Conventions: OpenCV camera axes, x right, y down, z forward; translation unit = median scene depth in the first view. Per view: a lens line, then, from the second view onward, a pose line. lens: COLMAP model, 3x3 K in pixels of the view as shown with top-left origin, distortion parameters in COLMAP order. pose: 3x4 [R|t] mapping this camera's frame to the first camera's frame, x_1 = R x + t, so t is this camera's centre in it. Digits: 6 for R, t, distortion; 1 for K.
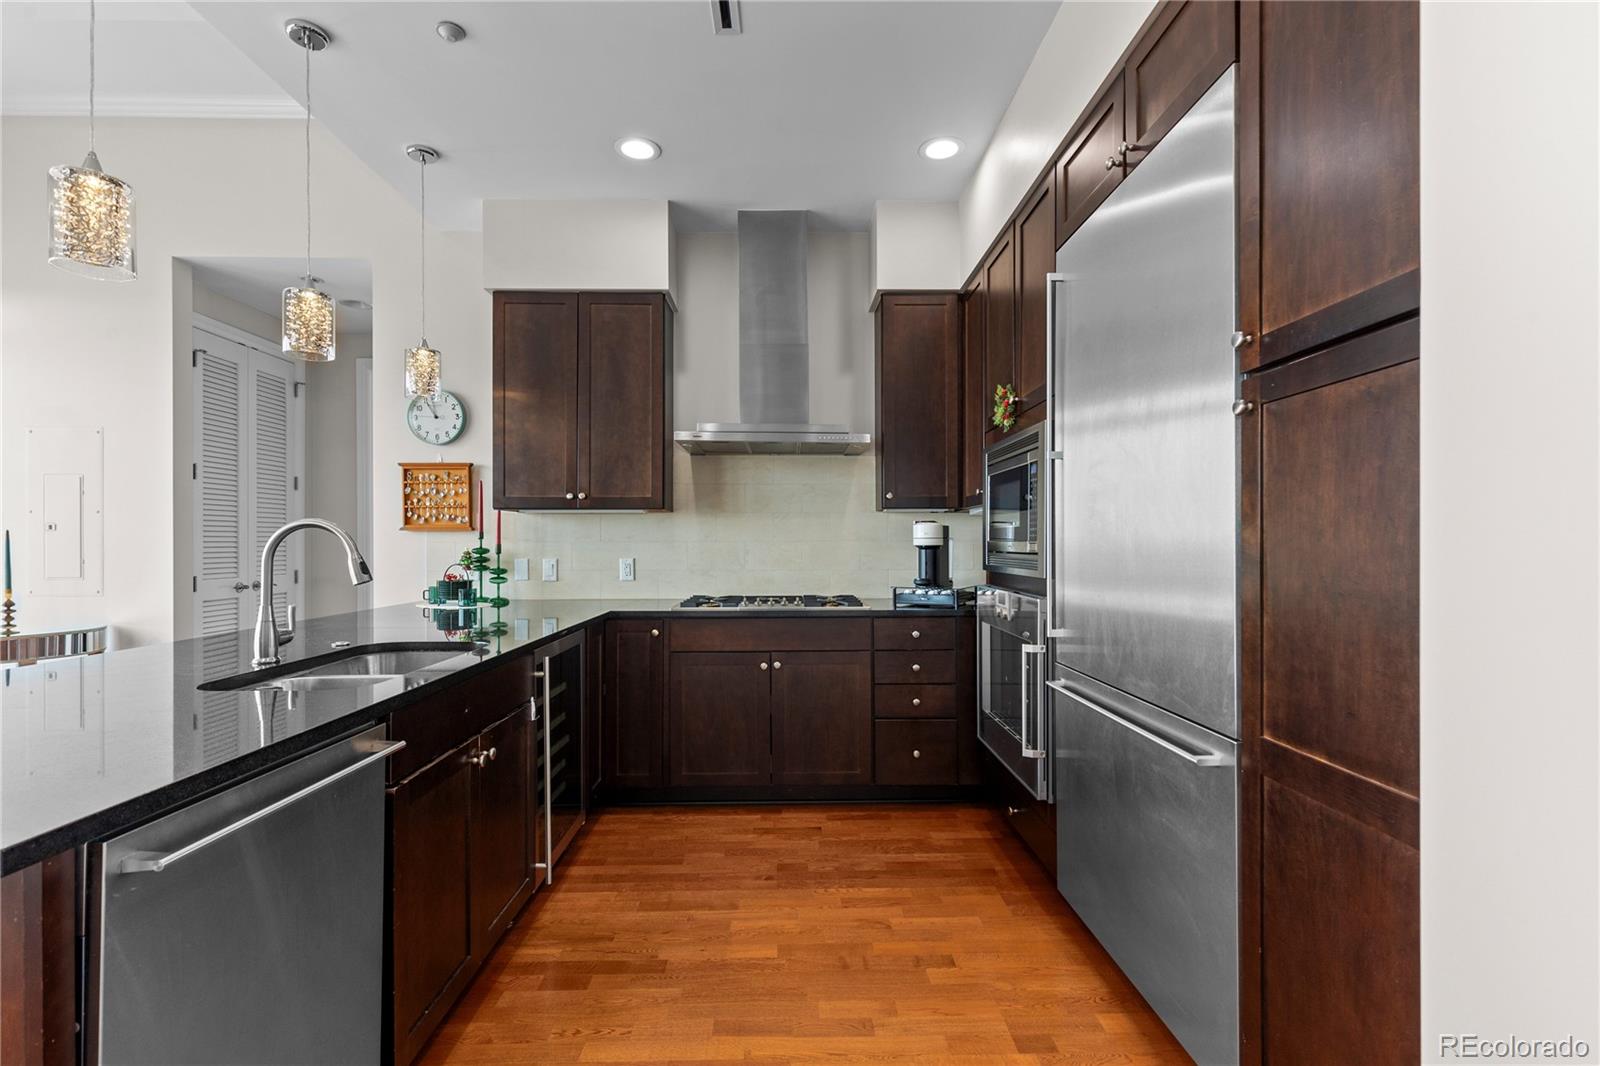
lens RADIAL K [[719.7, 0, 799.2], [0, 719.7, 540.6], [0, 0, 1]] dist [0.003184, -0.000047]
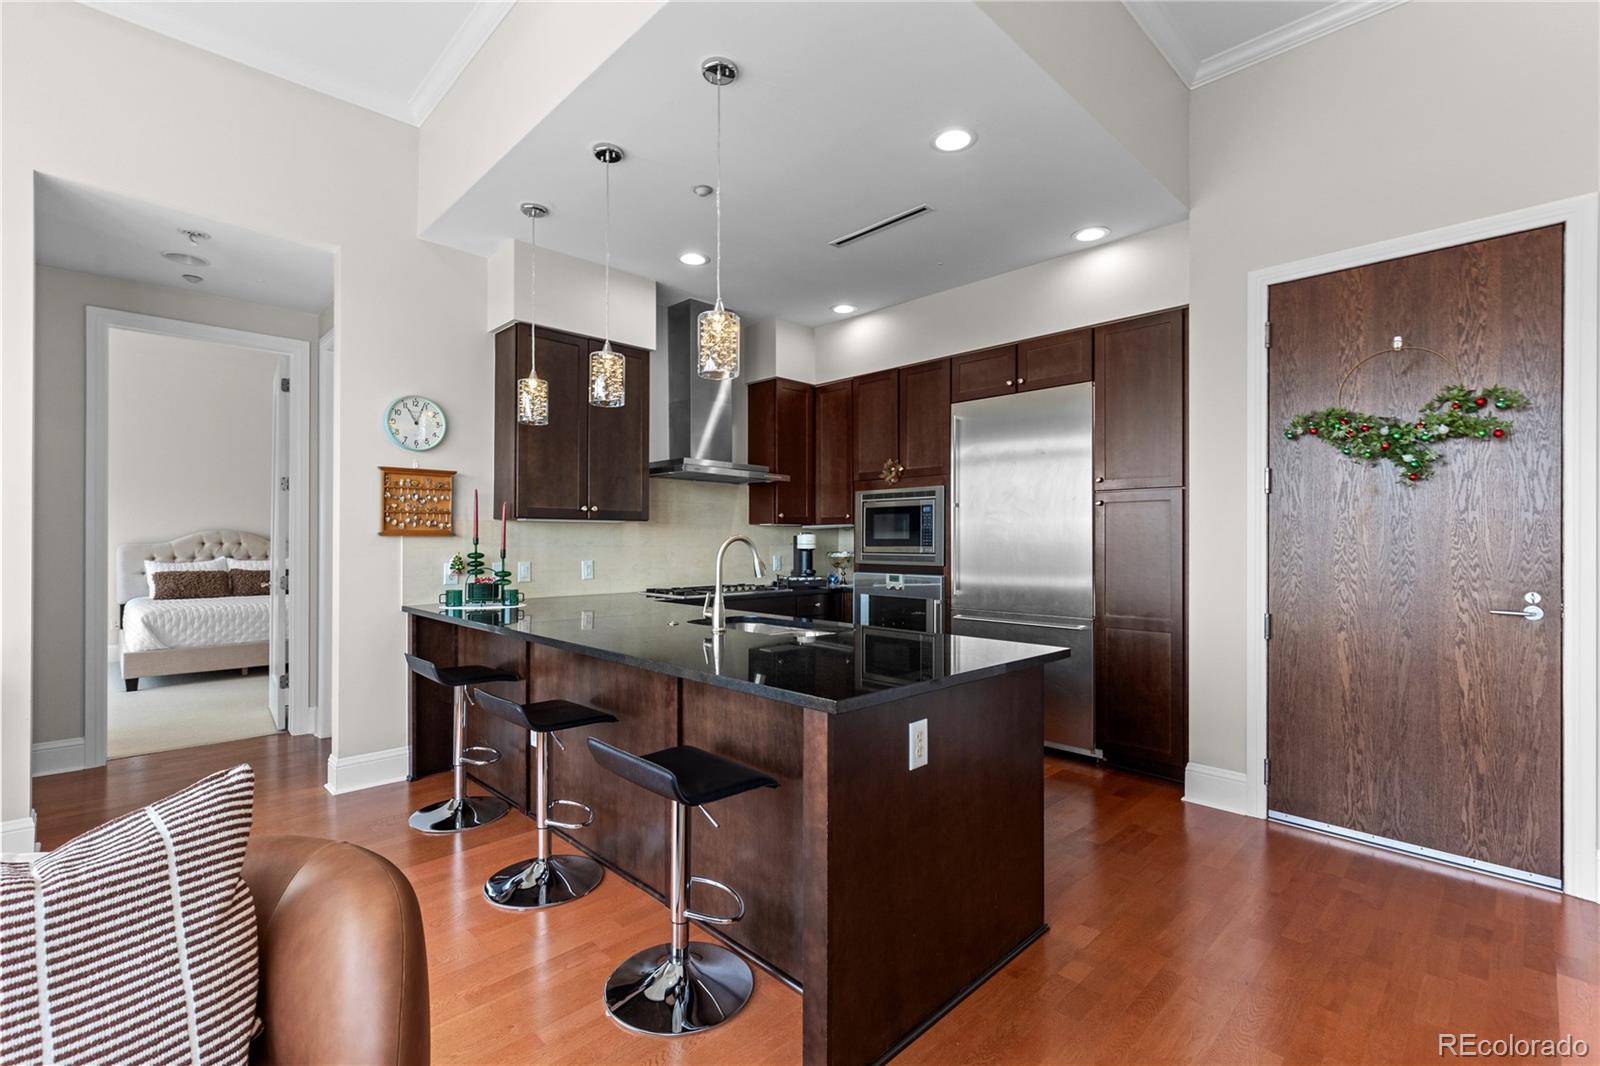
lens RADIAL K [[719.7, 0, 799.2], [0, 719.7, 540.6], [0, 0, 1]] dist [0.003184, -0.000047]
pose [[0.725567, 0.003242, 0.688144, -0.871146], [-0.003773, 0.999993, -0.000733, -0.009274], [-0.688141, -0.002064, 0.725574, -0.107712]]
